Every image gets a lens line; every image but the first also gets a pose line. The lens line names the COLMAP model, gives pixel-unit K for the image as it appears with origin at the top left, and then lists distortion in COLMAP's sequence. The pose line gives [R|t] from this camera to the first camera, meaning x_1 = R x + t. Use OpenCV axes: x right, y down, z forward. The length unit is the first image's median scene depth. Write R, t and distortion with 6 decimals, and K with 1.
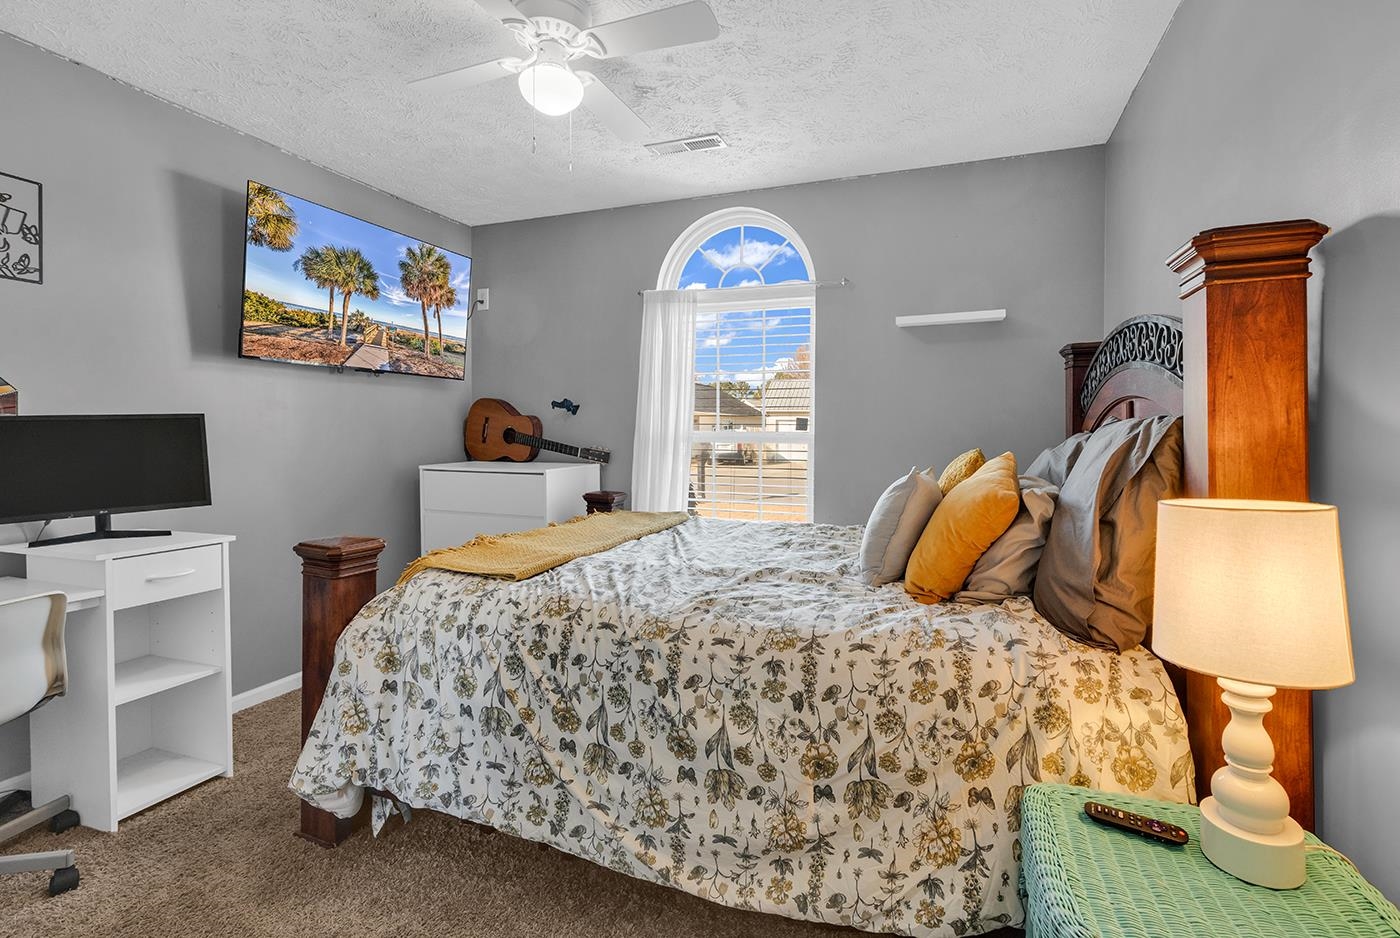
lens RADIAL K [[615.0, 0, 709.7], [0, 615.0, 438.1], [0, 0, 1]] dist [0.002323, -0.000122]
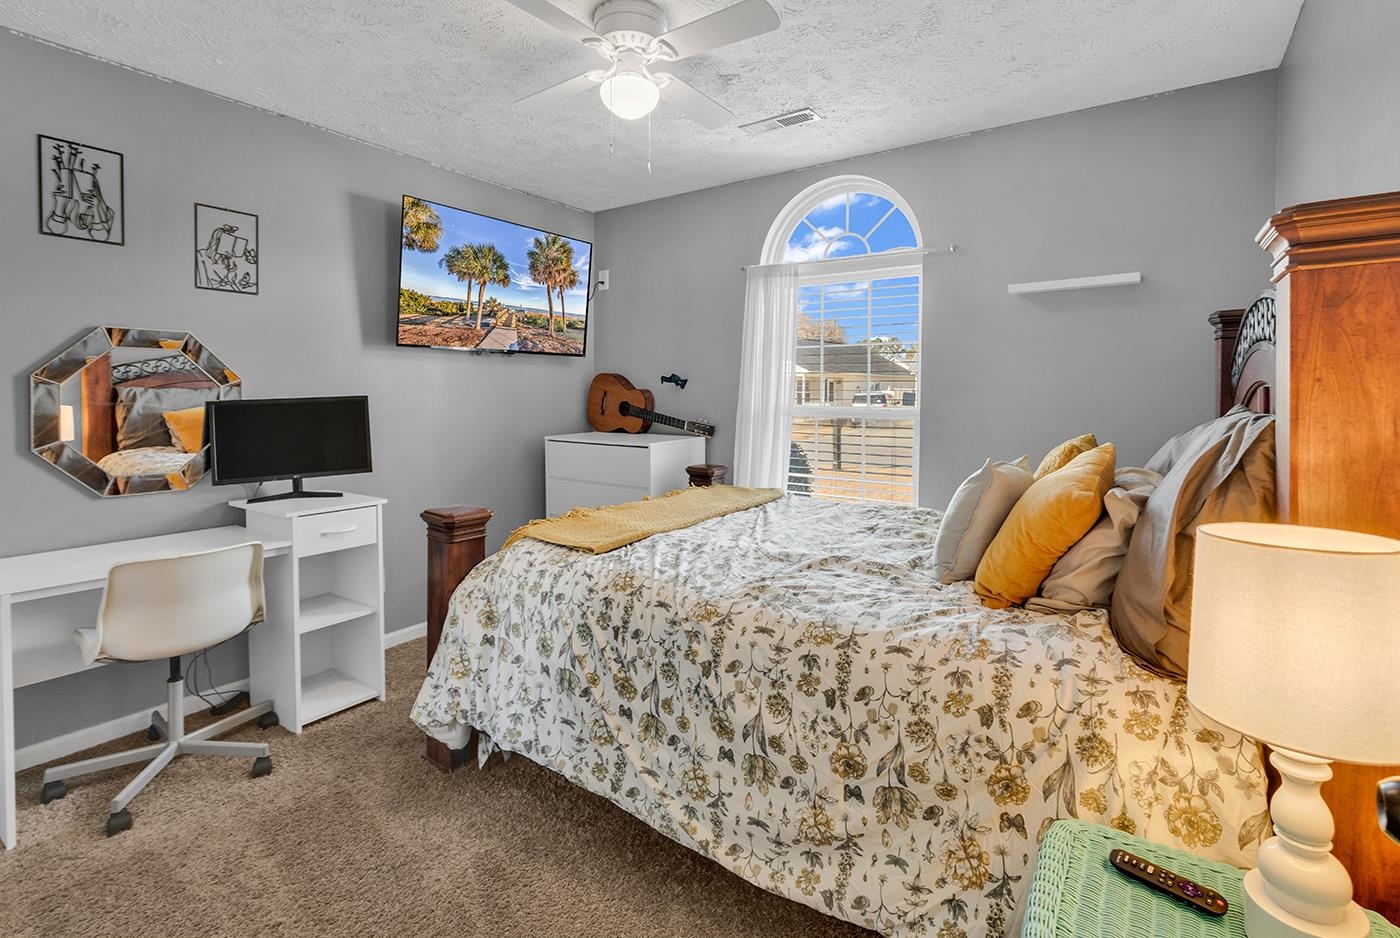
lens RADIAL K [[629.9, 0, 702.9], [0, 629.9, 398.0], [0, 0, 1]] dist [-0.003031, 0.000298]
pose [[0.968403, -0.000493, -0.249390, 0.174492], [0.001564, 0.999990, 0.004096, -0.057258], [0.249385, -0.004356, 0.968395, -0.036586]]
